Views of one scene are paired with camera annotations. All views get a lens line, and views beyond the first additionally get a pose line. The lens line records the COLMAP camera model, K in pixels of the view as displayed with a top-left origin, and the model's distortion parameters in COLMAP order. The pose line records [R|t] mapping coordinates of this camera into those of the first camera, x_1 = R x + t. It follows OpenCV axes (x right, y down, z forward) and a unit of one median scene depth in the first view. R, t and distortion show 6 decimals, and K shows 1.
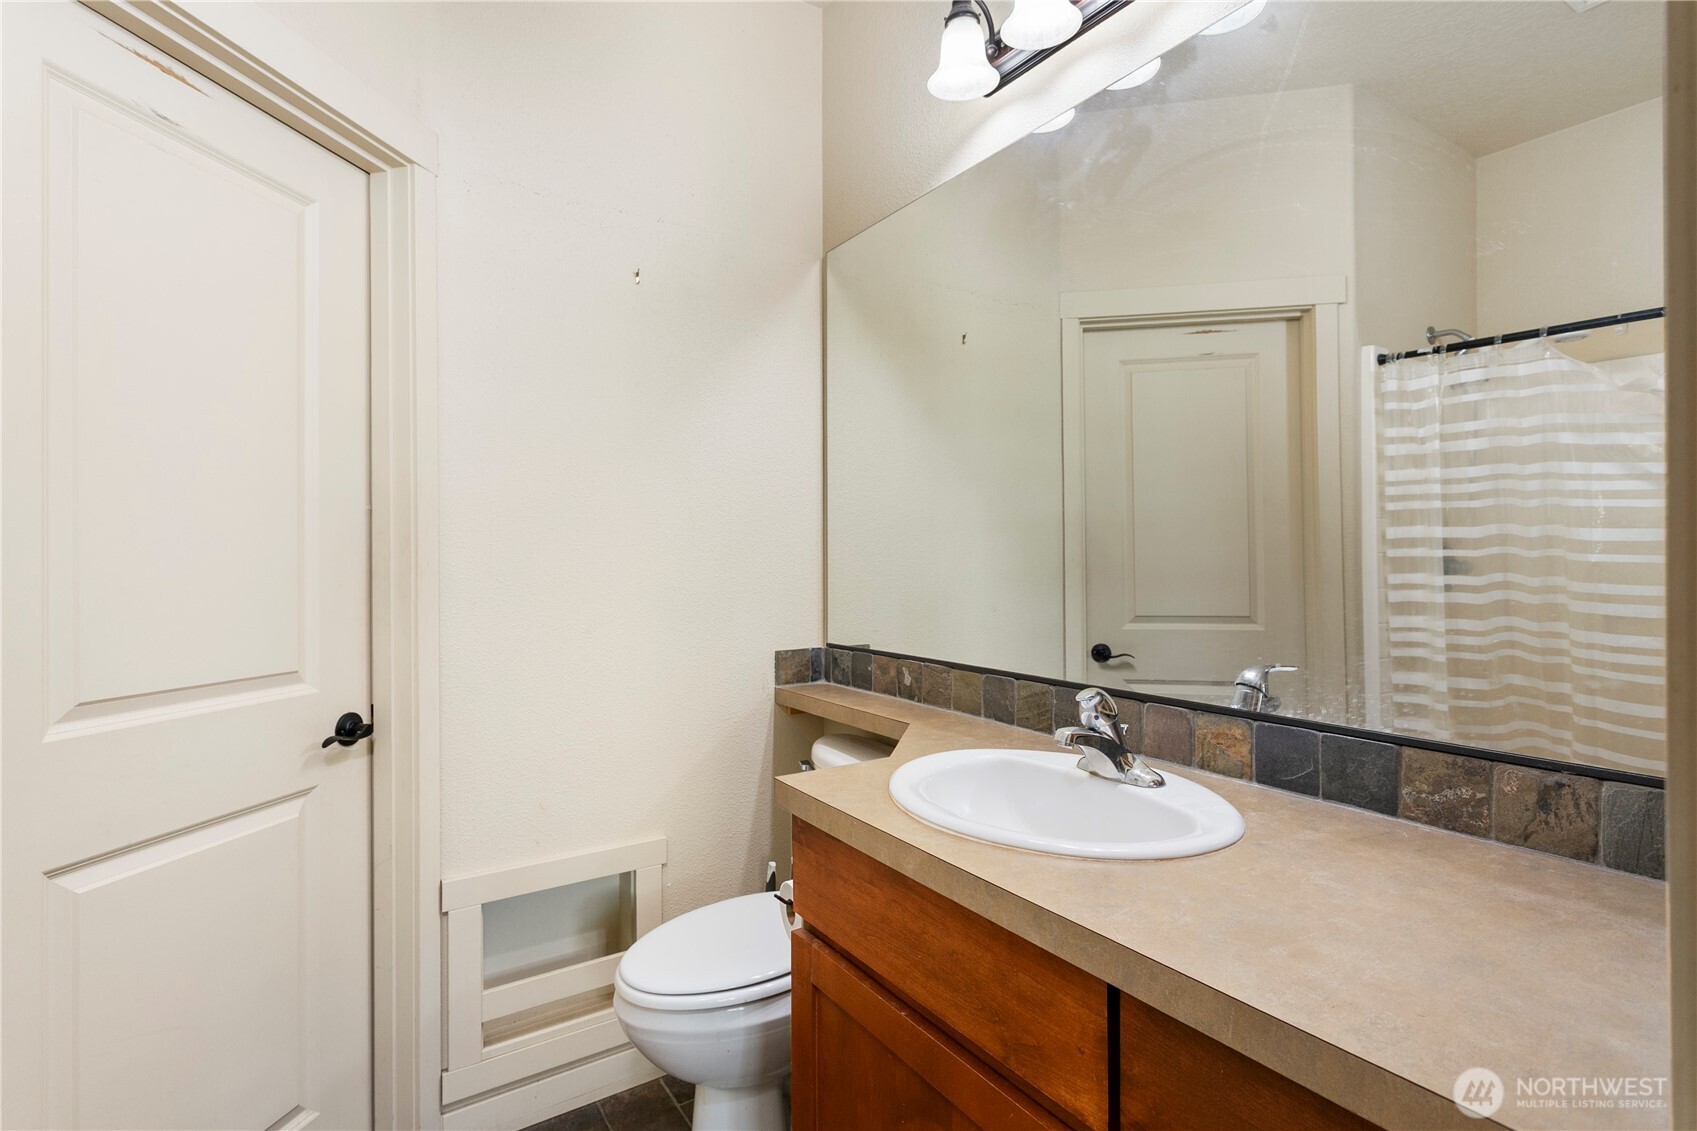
lens RADIAL K [[810.8, 0, 851.0], [0, 810.8, 559.8], [0, 0, 1]] dist [-0.001414, -0.000189]
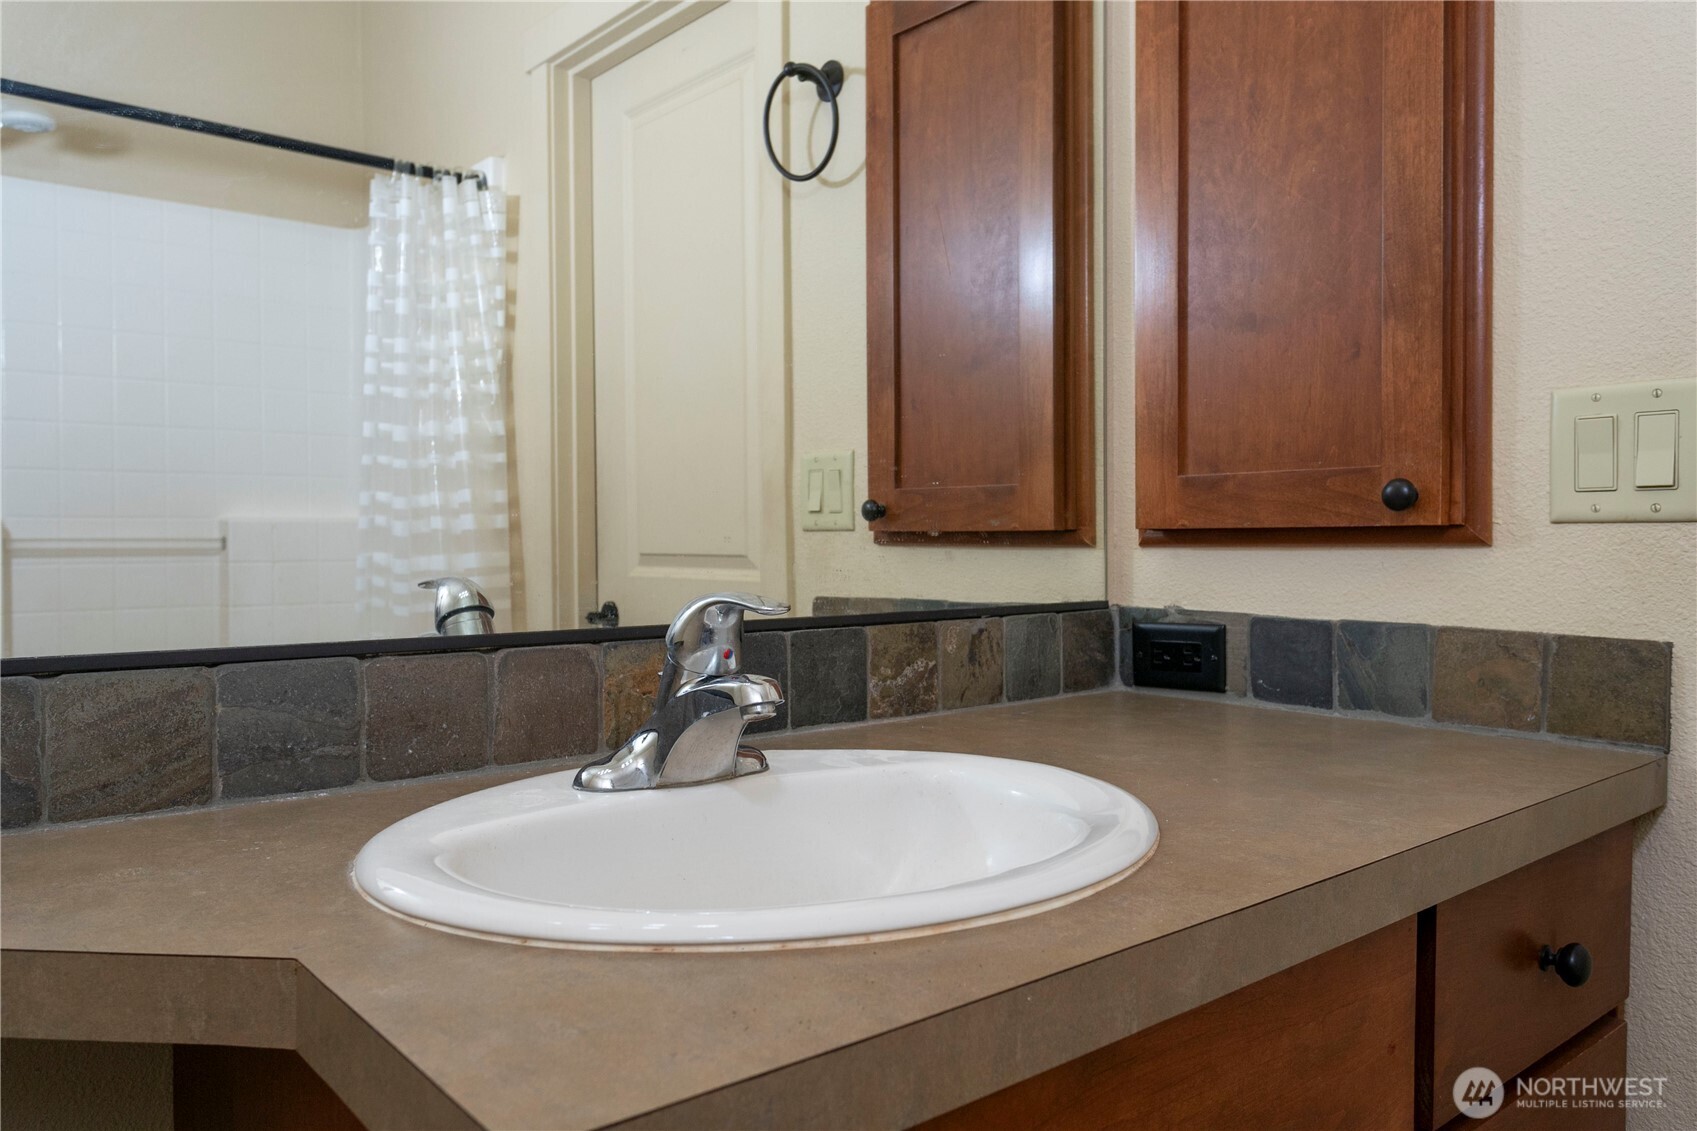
lens RADIAL K [[1268.9, 0, 850.4], [0, 1268.9, 563.1], [0, 0, 1]] dist [-0.008997, -0.001364]
pose [[-0.112281, -0.025259, 0.993355, -0.509088], [0.003797, 0.999659, 0.025848, 0.144633], [-0.993669, 0.006674, -0.112147, 1.182690]]
